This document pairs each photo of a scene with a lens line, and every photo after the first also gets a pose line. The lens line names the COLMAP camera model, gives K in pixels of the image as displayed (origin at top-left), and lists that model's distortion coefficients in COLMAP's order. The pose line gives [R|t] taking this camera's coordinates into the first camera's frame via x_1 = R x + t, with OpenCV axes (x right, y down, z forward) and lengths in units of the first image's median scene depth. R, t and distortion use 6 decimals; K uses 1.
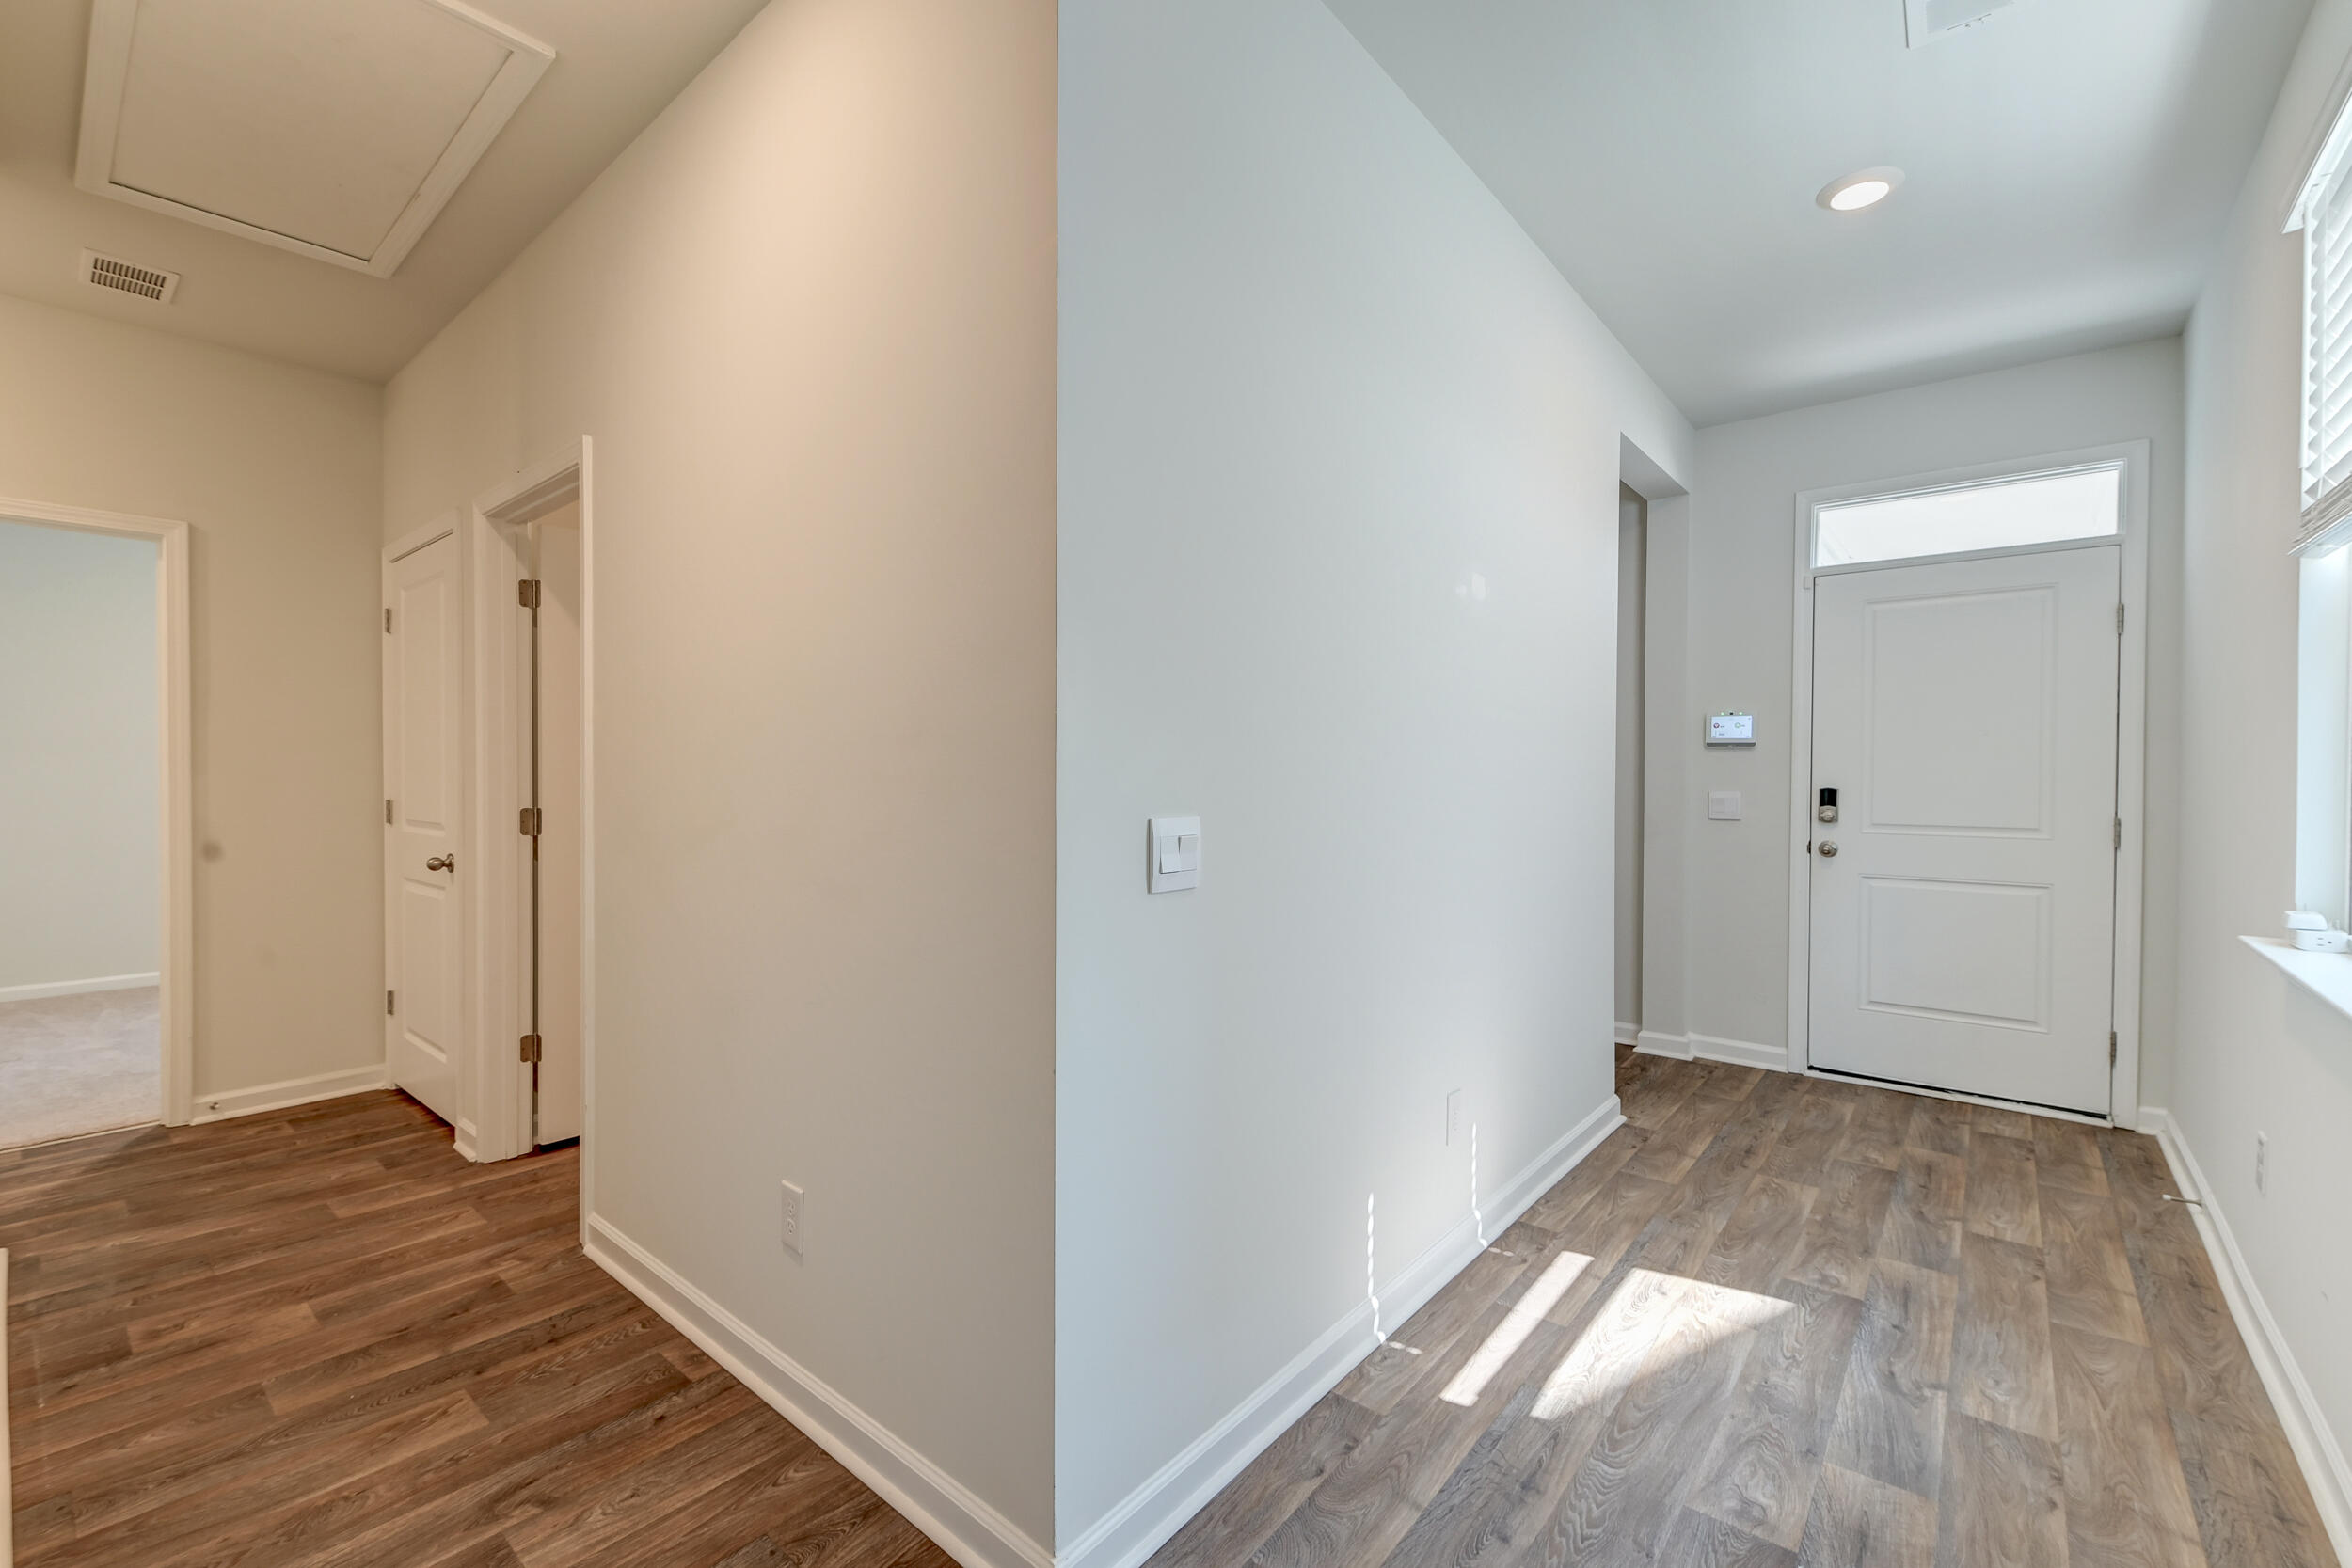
lens RADIAL K [[984.5, 0, 1223.4], [0, 984.5, 779.4], [0, 0, 1]] dist [-0.000385, -0.000268]
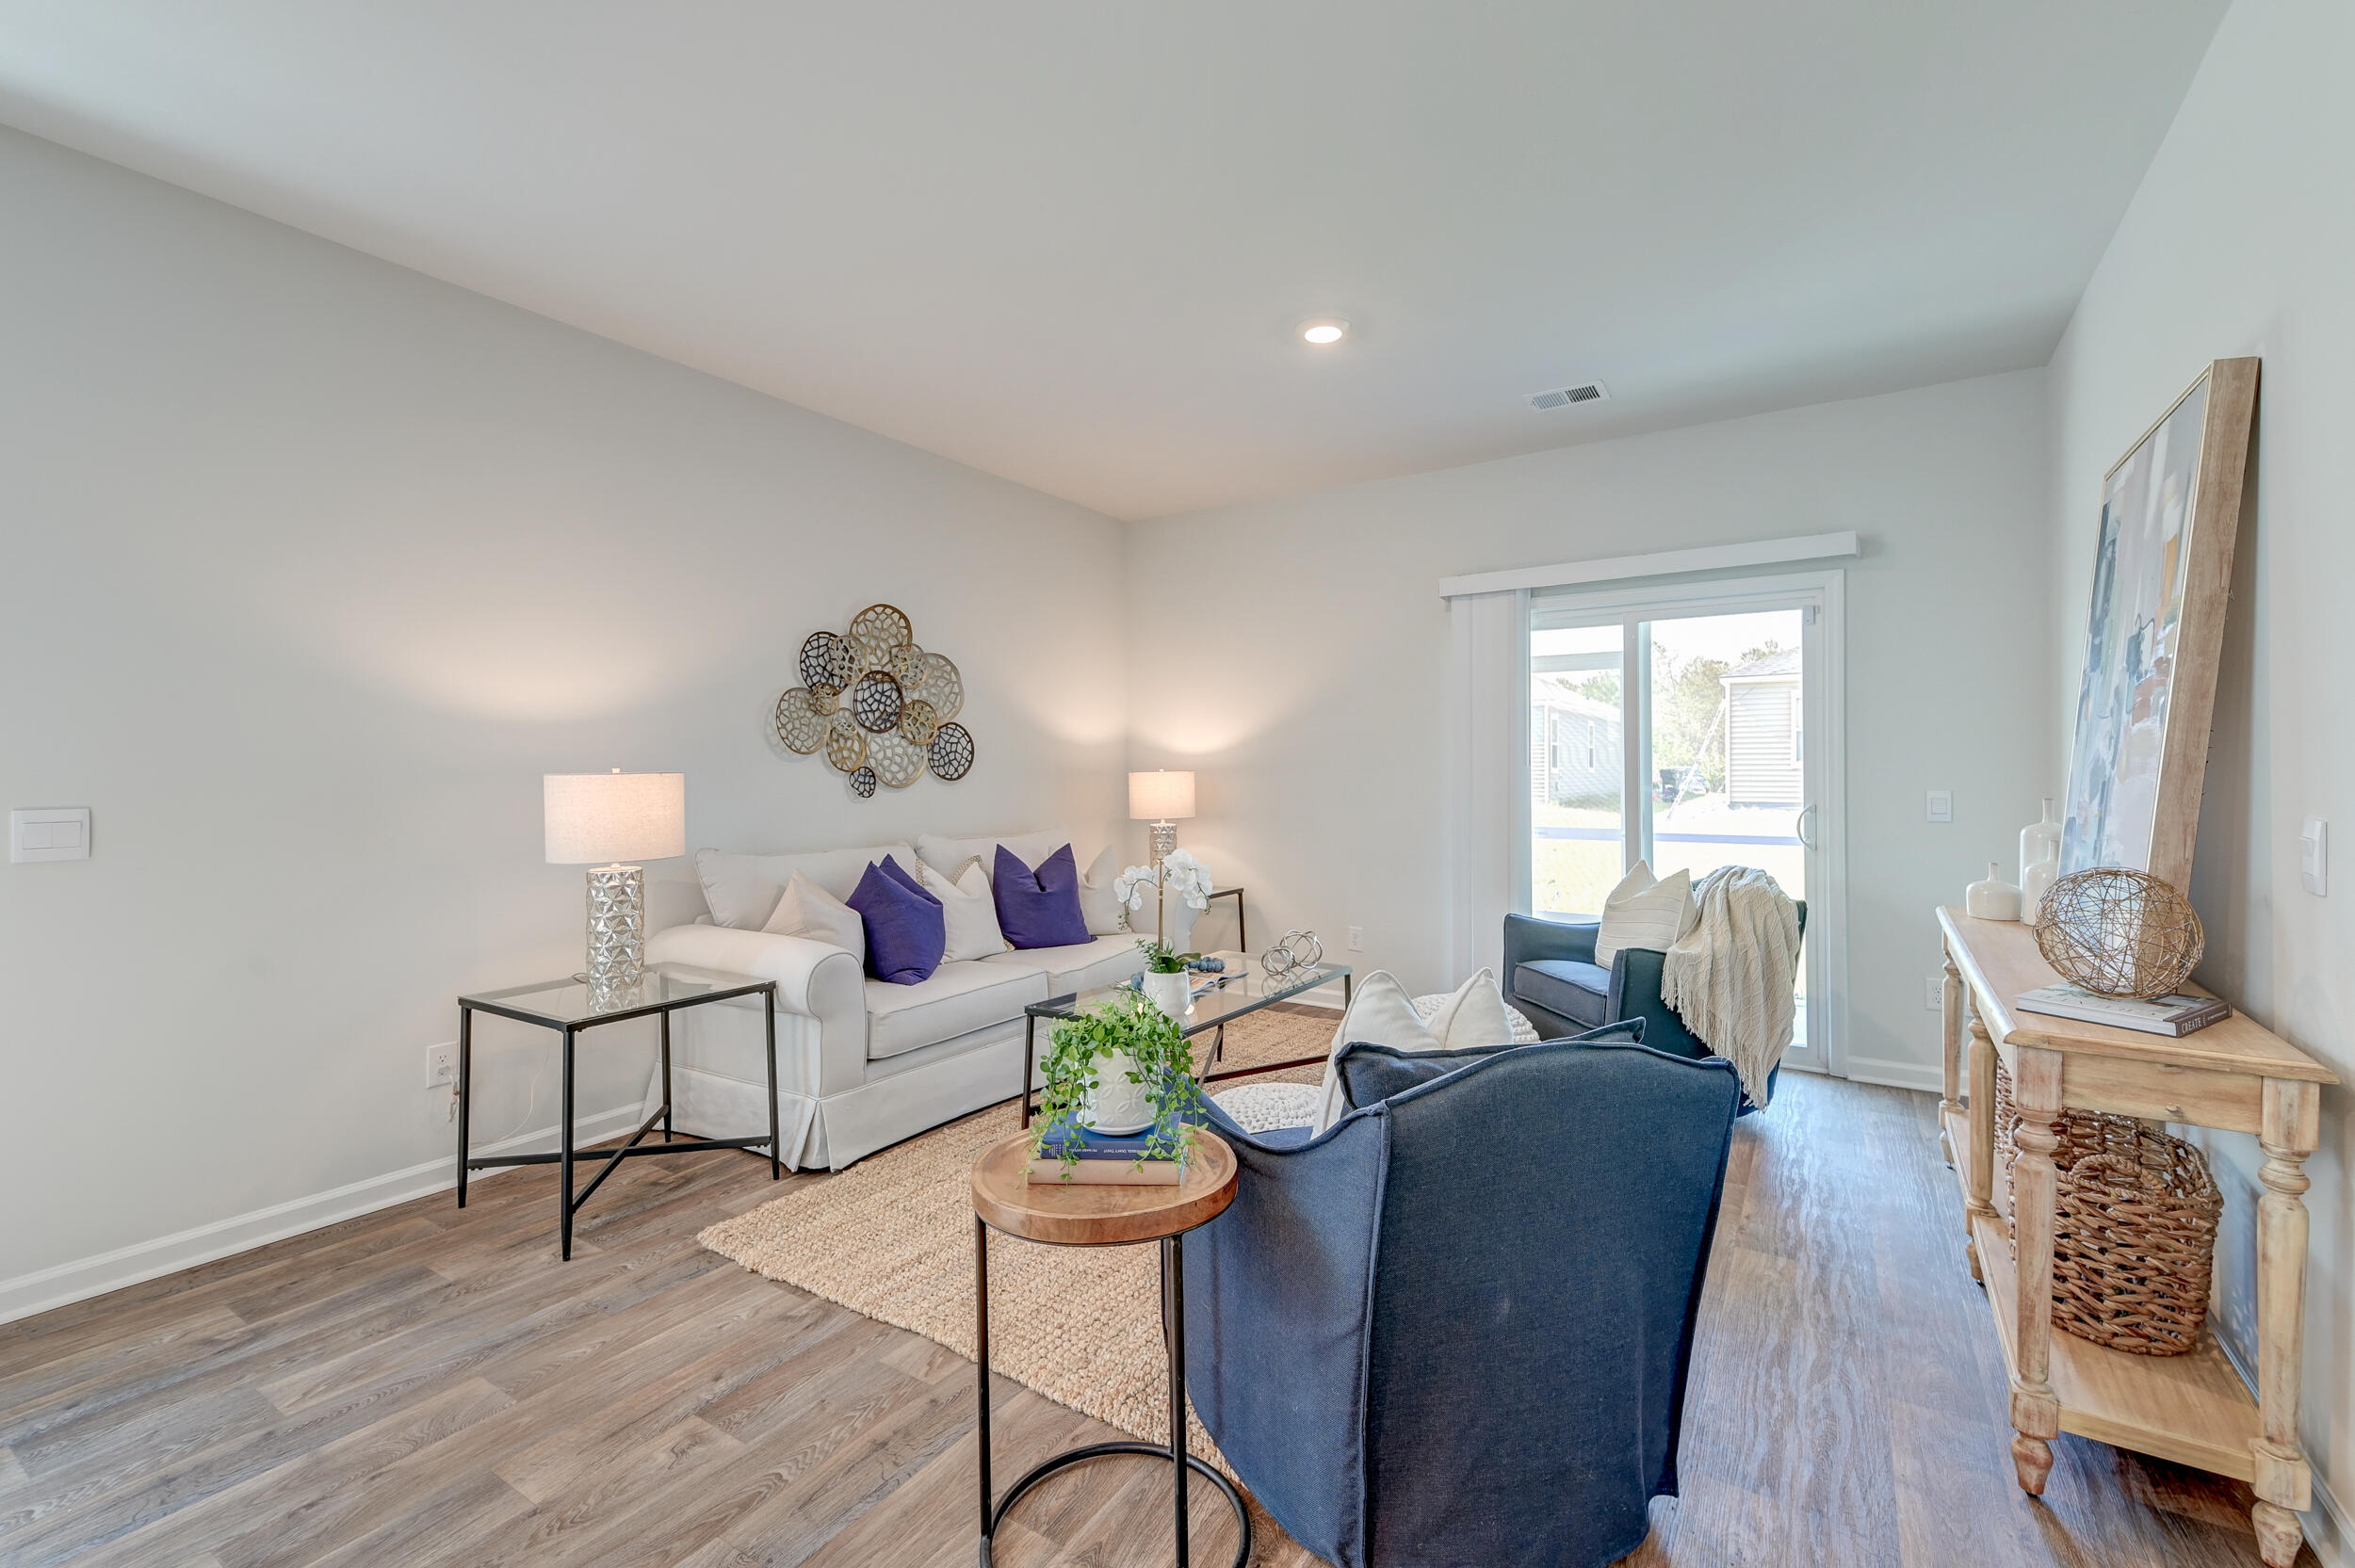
lens RADIAL K [[985.7, 0, 1225.0], [0, 985.7, 779.4], [0, 0, 1]] dist [-0.000385, -0.000268]
pose [[-0.991336, 0.000702, -0.131348, -1.455461], [-0.001609, 0.999846, 0.017484, -0.023323], [0.131340, 0.017544, -0.991182, 1.931972]]
